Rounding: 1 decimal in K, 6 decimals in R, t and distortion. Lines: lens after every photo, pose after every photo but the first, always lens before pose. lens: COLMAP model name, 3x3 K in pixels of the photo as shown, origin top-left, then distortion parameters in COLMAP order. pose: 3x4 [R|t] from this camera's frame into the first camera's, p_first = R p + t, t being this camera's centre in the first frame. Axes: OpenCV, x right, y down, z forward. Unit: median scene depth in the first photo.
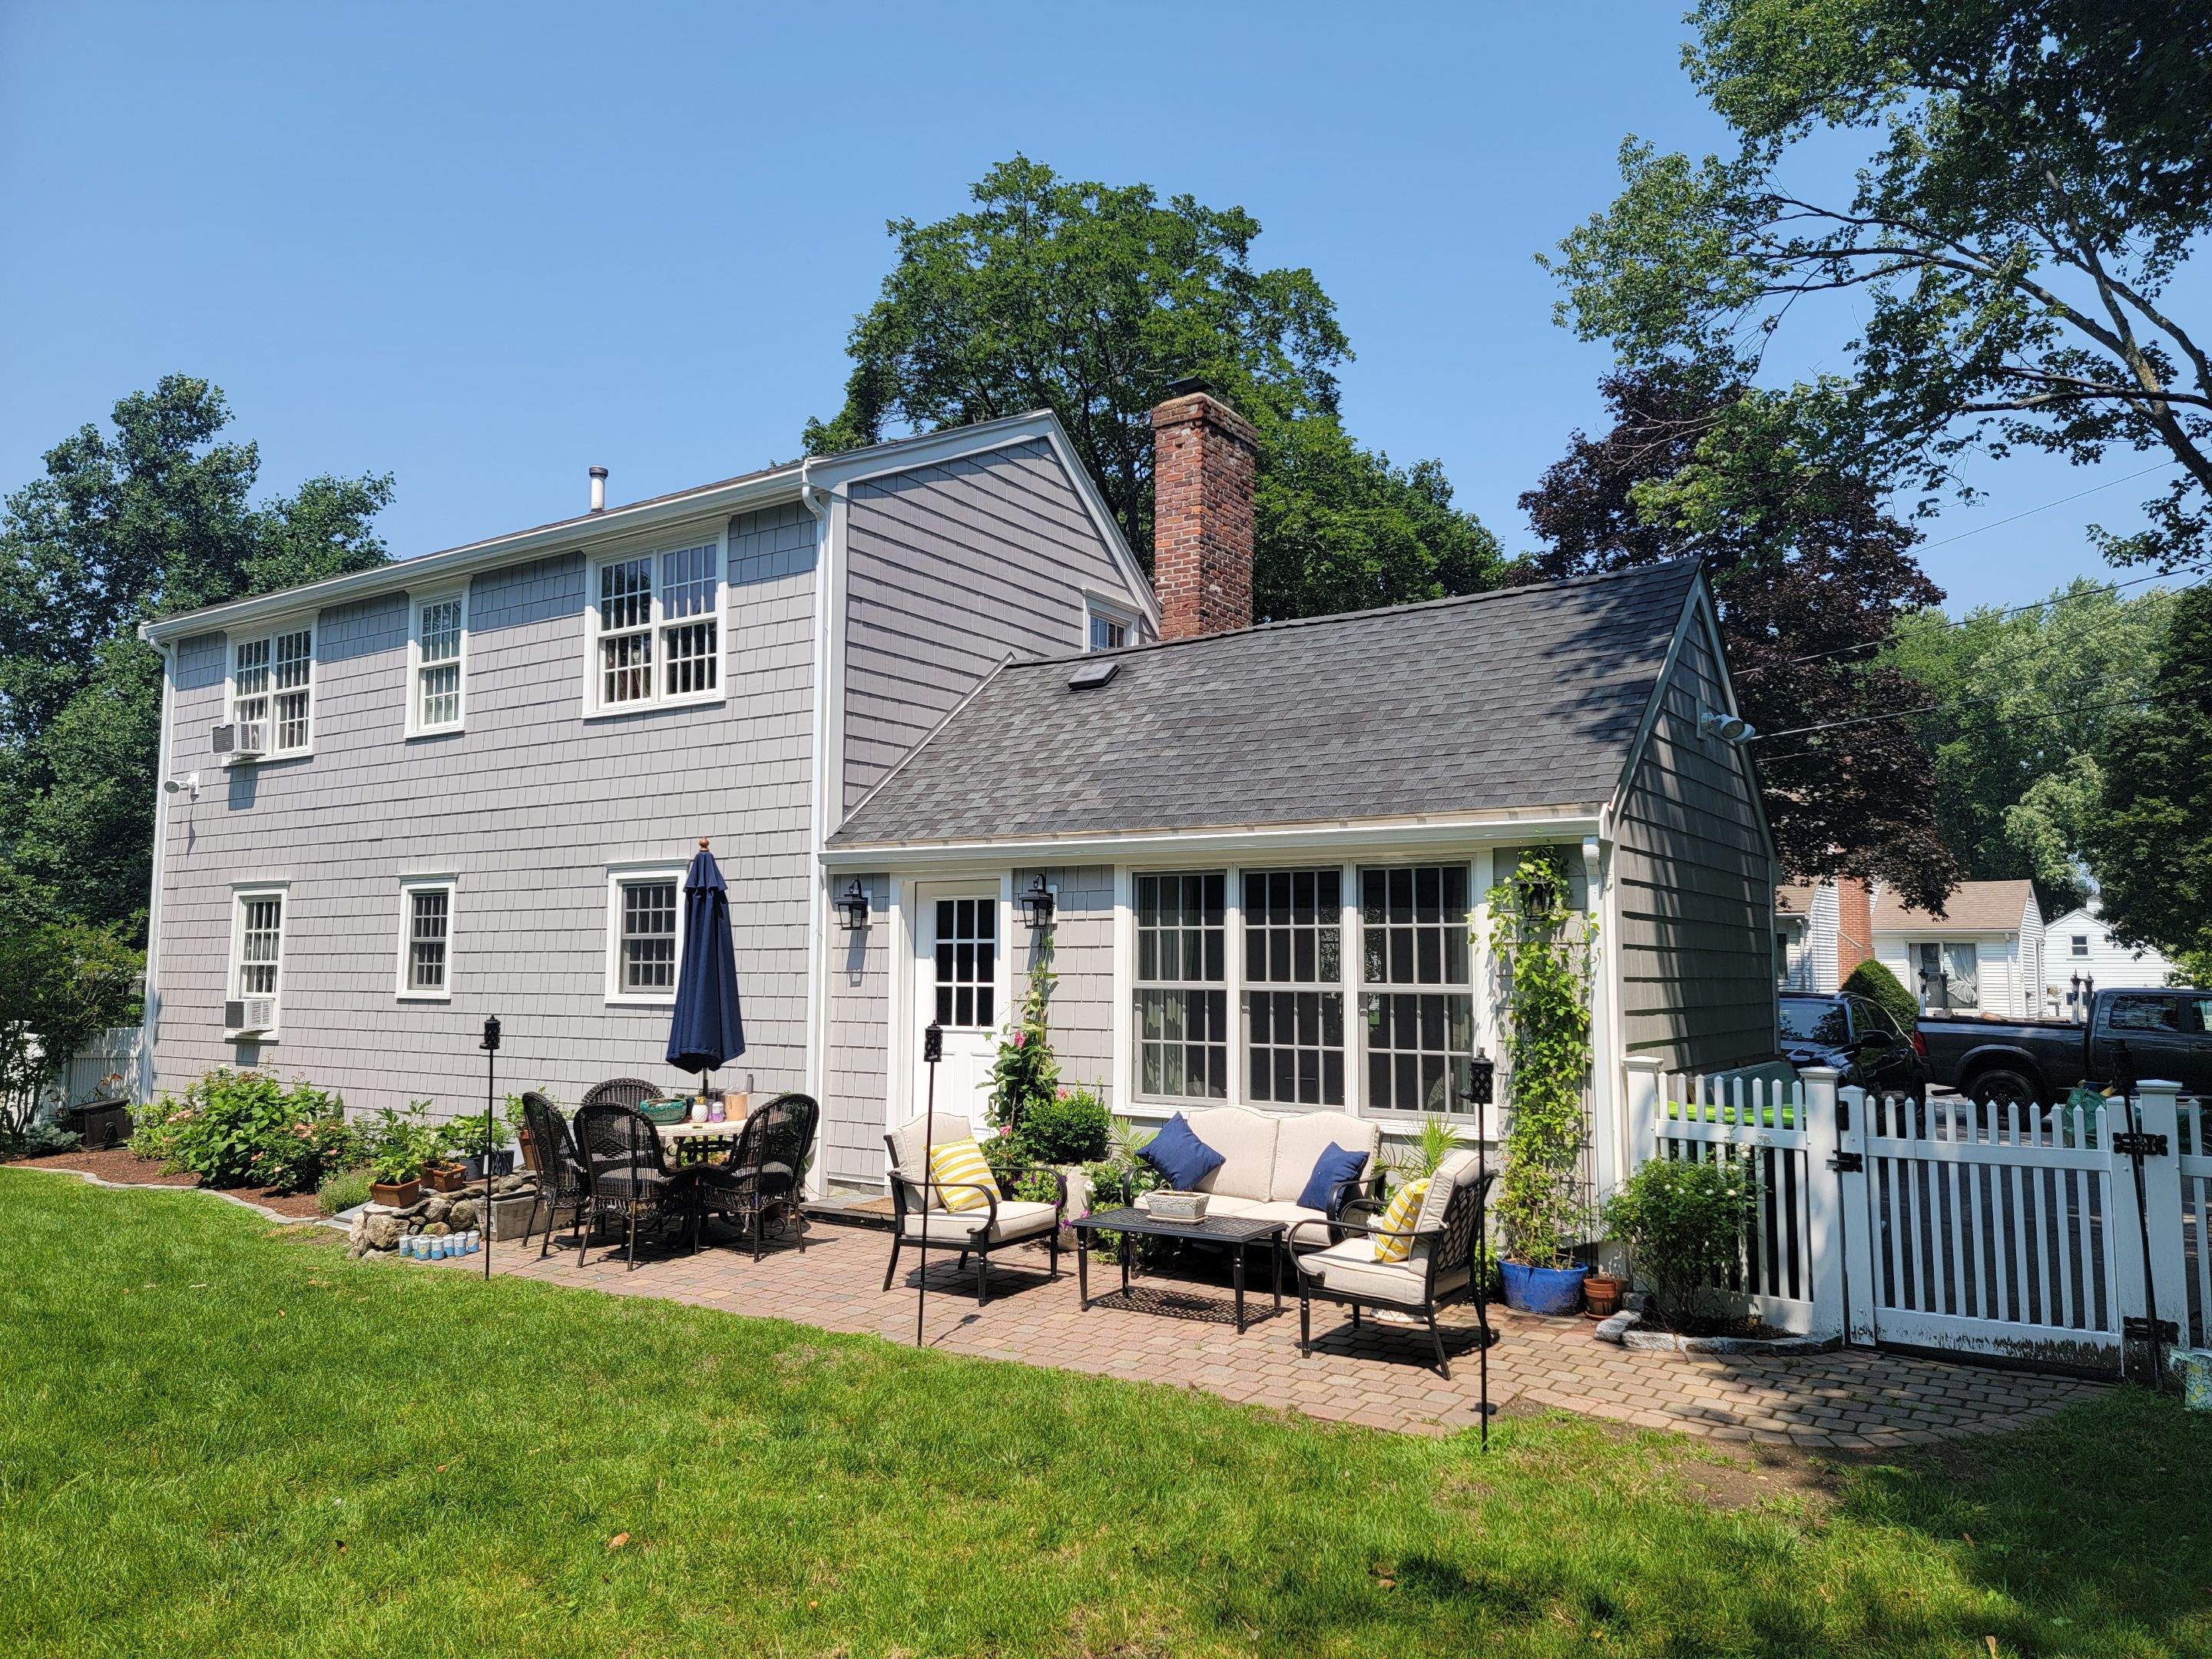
lens RADIAL K [[1529.8, 0, 1102.9], [0, 1529.8, 844.5], [0, 0, 1]] dist [0.072514, -0.031548]
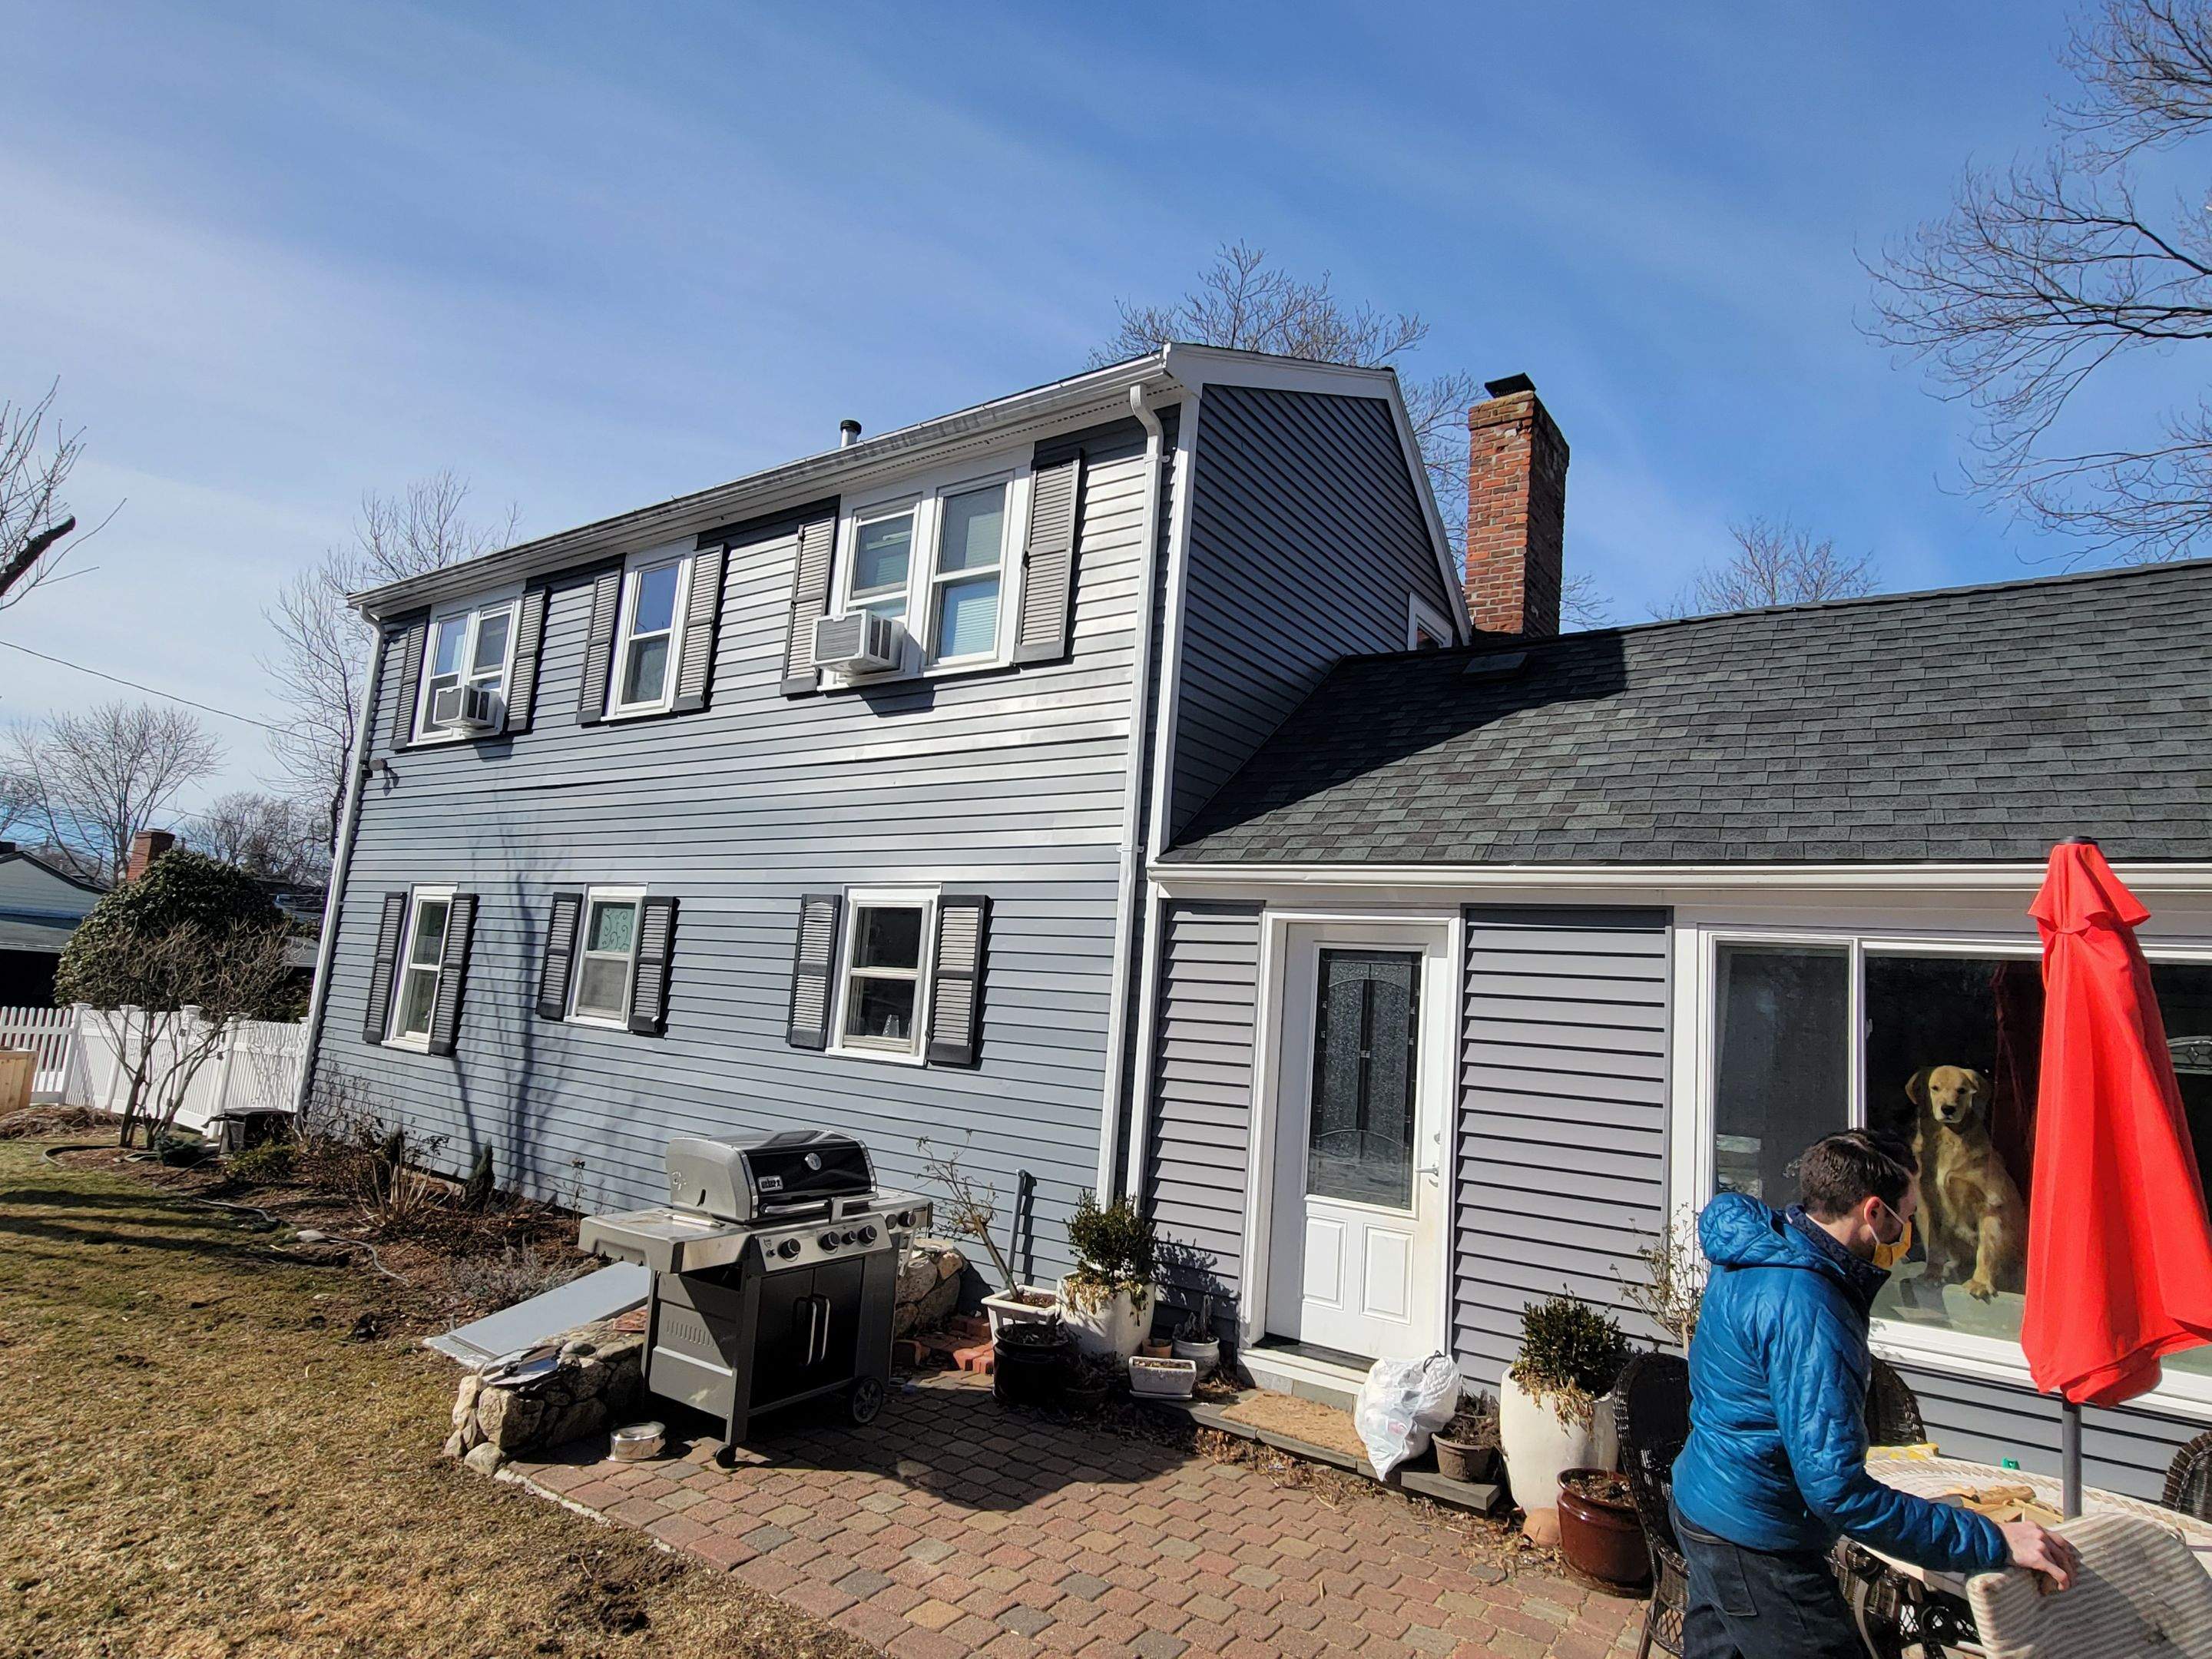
lens RADIAL K [[1217.6, 0, 1117.1], [0, 1217.6, 842.3], [0, 0, 1]] dist [0.001651, -0.003848]
pose [[0.997401, 0.069253, -0.019892, -0.201261], [-0.070239, 0.996063, -0.054085, 0.025304], [0.016069, 0.055341, 0.998338, 0.454737]]
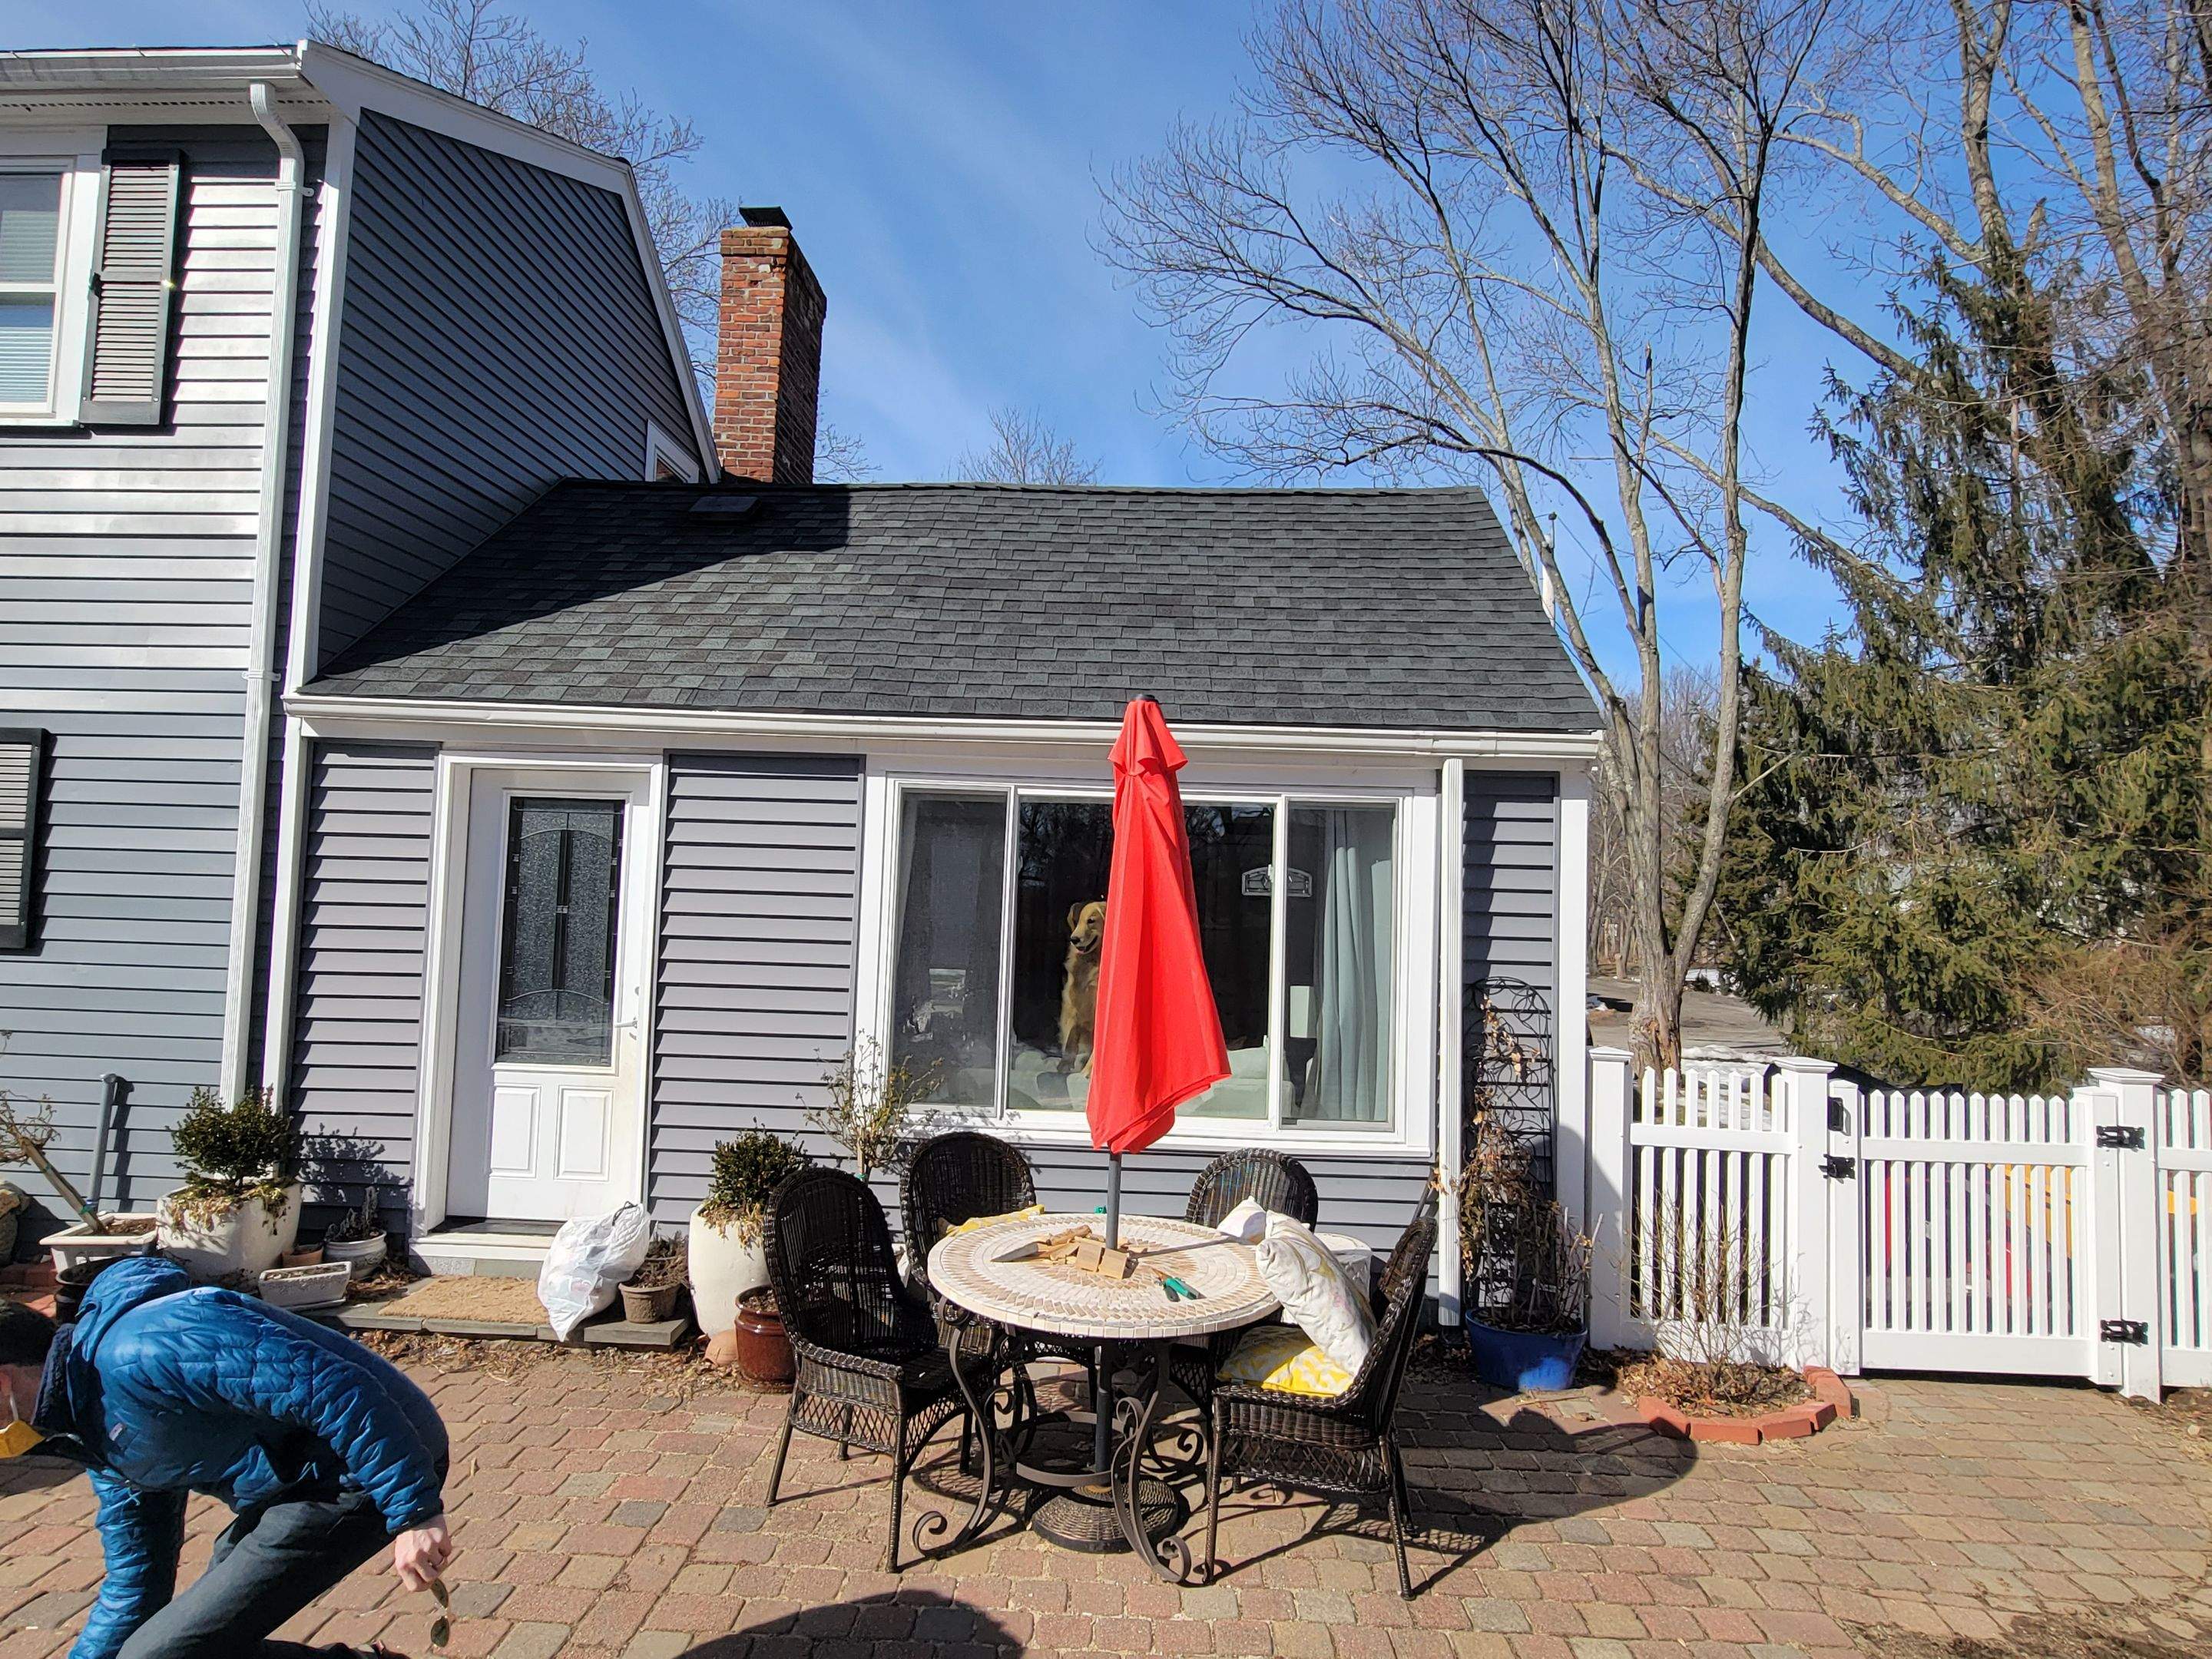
lens RADIAL K [[1217.6, 0, 1110.7], [0, 1217.6, 840.4], [0, 0, 1]] dist [0.001651, -0.003848]
pose [[0.852909, 0.053438, 0.519318, -0.164037], [-0.072660, 0.997217, 0.016720, 0.028561], [-0.516979, -0.051994, 0.854418, 0.453489]]
